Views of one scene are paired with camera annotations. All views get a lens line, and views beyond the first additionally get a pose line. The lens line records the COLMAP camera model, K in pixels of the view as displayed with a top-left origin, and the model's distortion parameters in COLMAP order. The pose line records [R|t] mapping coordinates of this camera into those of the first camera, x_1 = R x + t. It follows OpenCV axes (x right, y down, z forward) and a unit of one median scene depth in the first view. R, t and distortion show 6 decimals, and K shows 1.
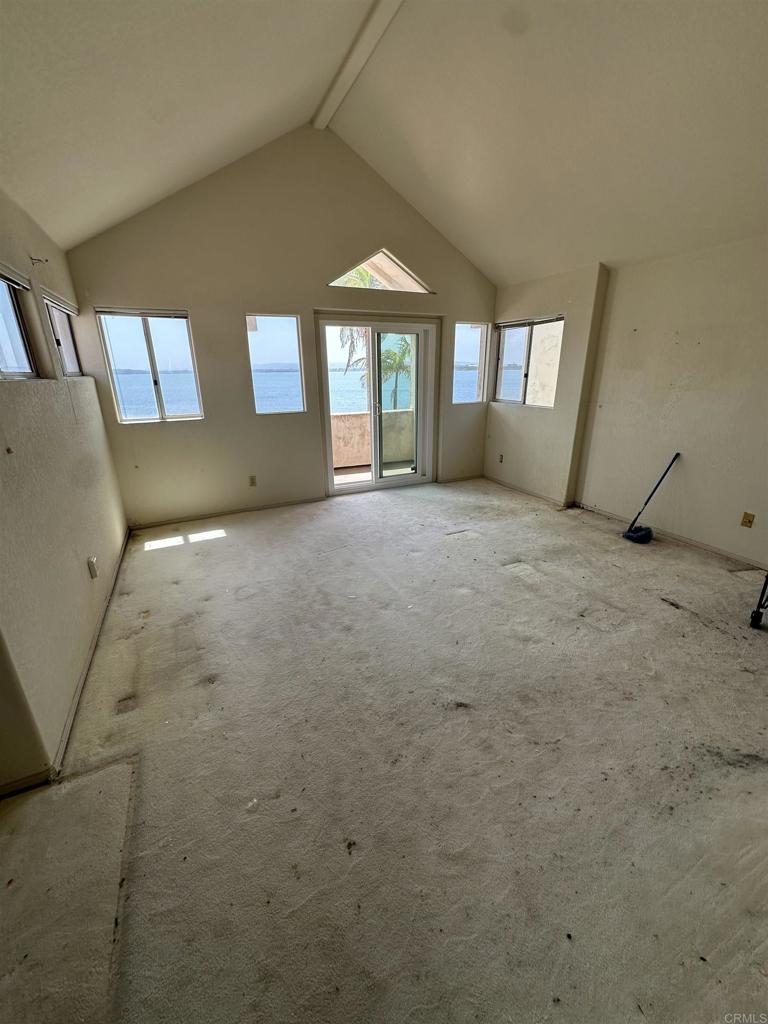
lens RADIAL K [[408.6, 0, 383.7], [0, 408.6, 513.7], [0, 0, 1]] dist [-0.006824, 0.001388]
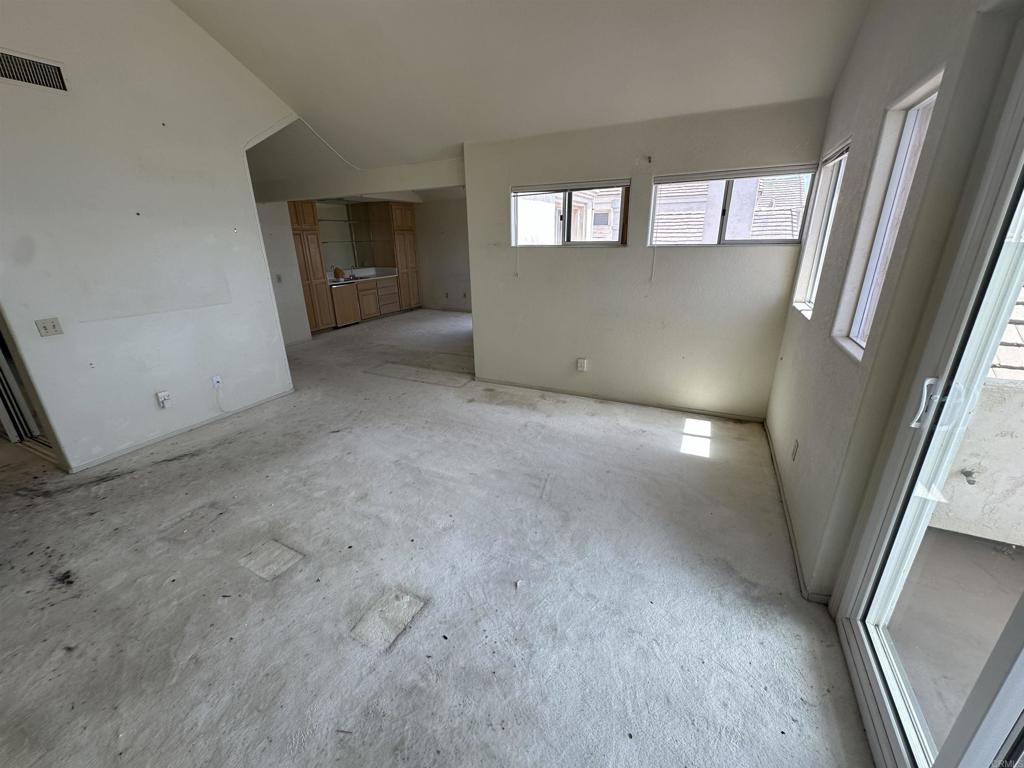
lens RADIAL K [[408.6, 0, 513.1], [0, 408.6, 384.0], [0, 0, 1]] dist [-0.006824, 0.001388]
pose [[-0.781230, 0.230773, -0.580021, 0.440577], [-0.180054, 0.806365, 0.563344, -0.661565], [0.597713, 0.544536, -0.588405, 1.835100]]
